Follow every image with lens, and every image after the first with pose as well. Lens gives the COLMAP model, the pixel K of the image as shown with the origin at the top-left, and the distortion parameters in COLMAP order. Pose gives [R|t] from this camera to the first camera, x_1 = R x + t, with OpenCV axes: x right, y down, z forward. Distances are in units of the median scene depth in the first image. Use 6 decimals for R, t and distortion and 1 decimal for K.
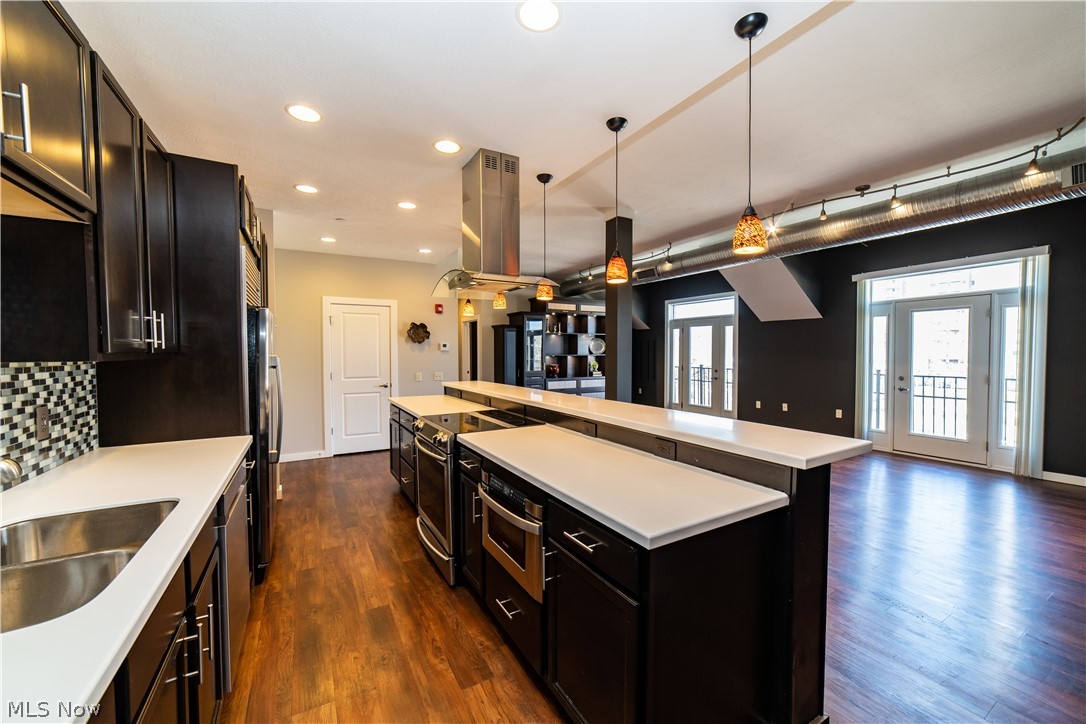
lens RADIAL K [[419.3, 0, 543.4], [0, 419.3, 363.0], [0, 0, 1]] dist [-0.024633, 0.009645]
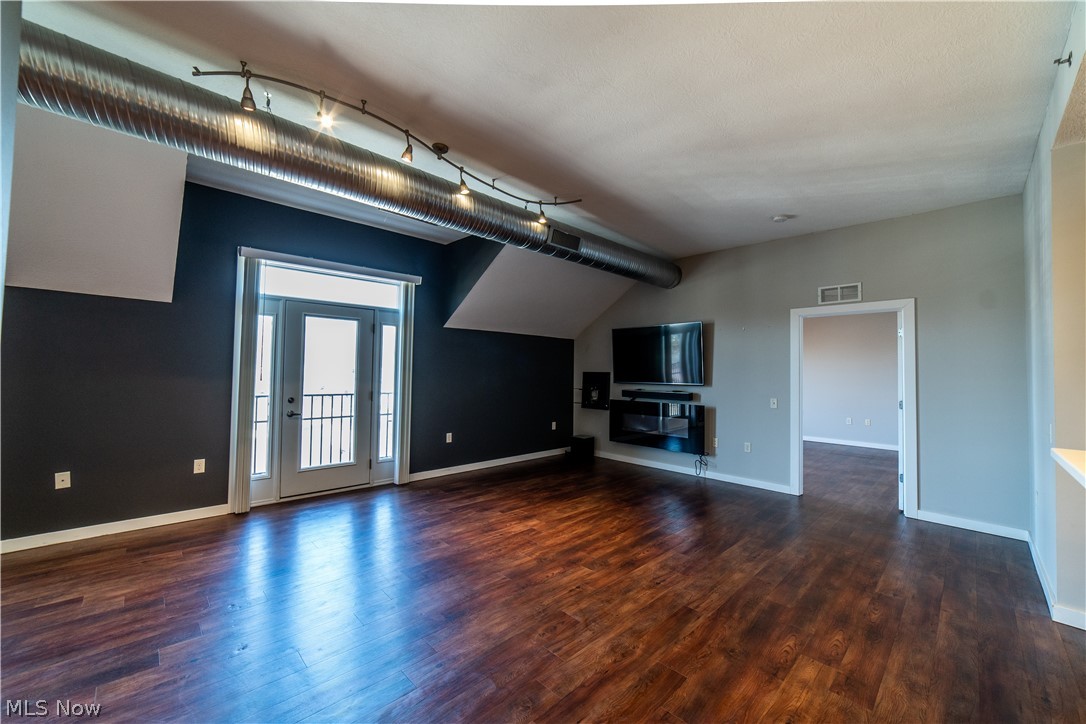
lens RADIAL K [[419.3, 0, 543.4], [0, 419.3, 363.0], [0, 0, 1]] dist [-0.024633, 0.009645]
pose [[-0.244139, 0.023988, 0.969444, 0.009763], [0.009214, 0.999706, -0.022417, -0.024230], [-0.969697, 0.003460, -0.244288, 1.681198]]
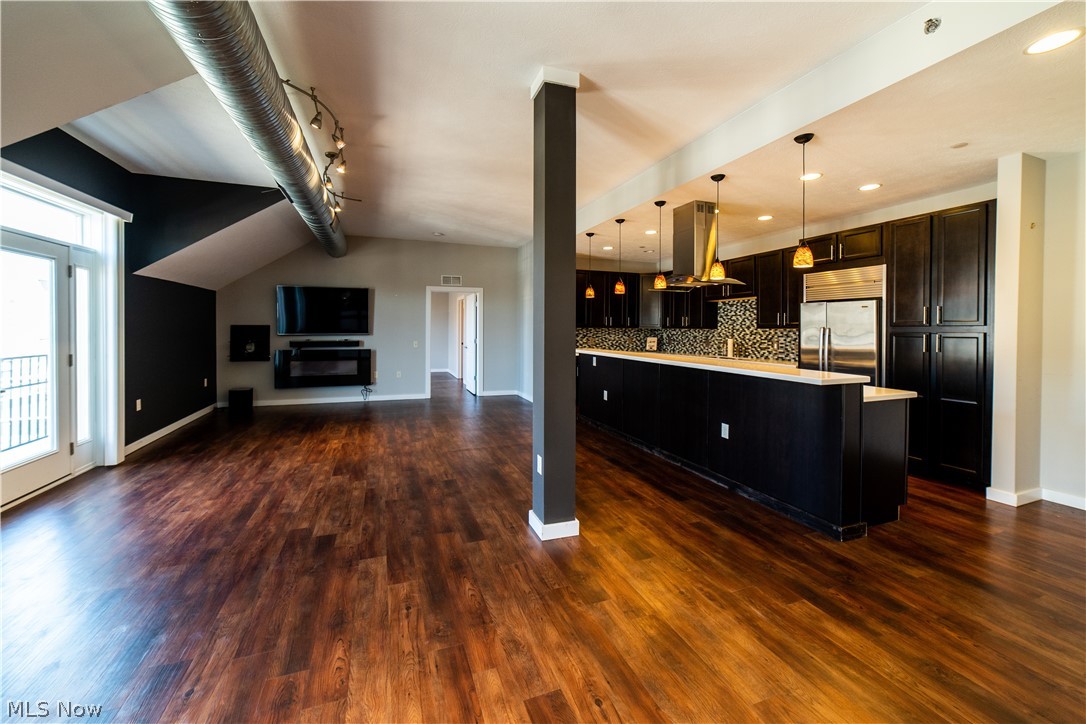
lens RADIAL K [[433.2, 0, 541.3], [0, 433.2, 329.6], [0, 0, 1]] dist [-0.010865, 0.000198]
pose [[-0.986178, -0.002634, 0.165667, 0.198025], [0.002273, 0.999565, 0.029420, -0.073097], [-0.165673, 0.029390, -0.985743, 3.229540]]
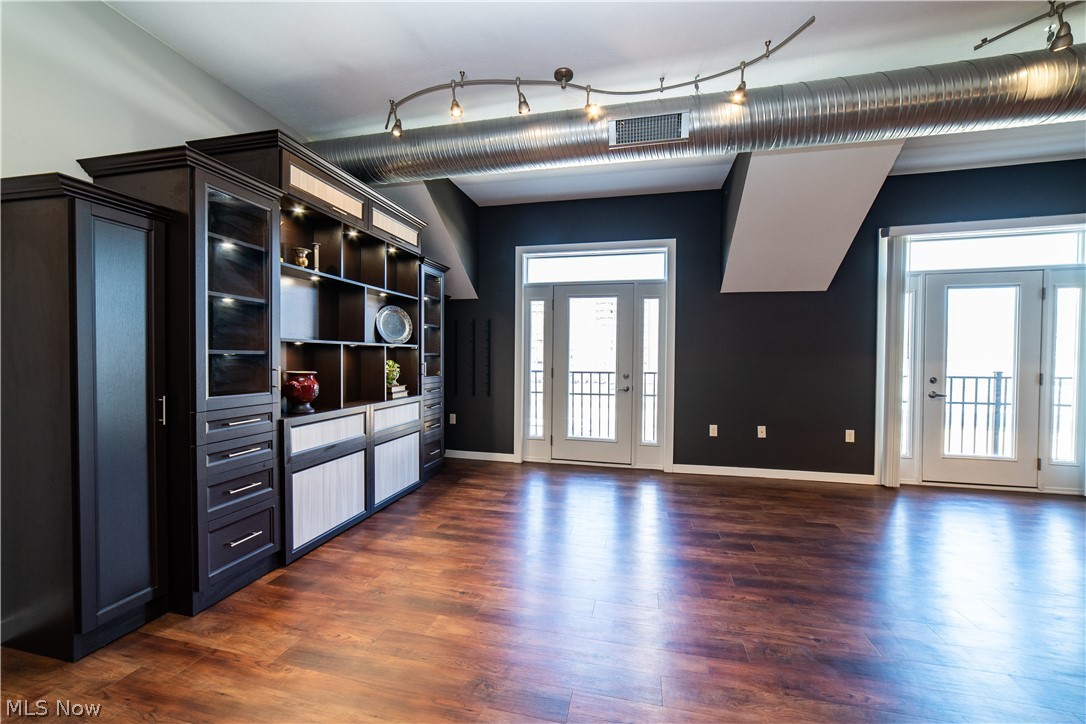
lens RADIAL K [[419.3, 0, 543.4], [0, 419.3, 363.0], [0, 0, 1]] dist [-0.024633, 0.009645]
pose [[0.682659, -0.004786, 0.730722, -0.278322], [0.011189, 0.999930, -0.003903, 0.004658], [-0.730652, 0.010841, 0.682664, 2.291097]]
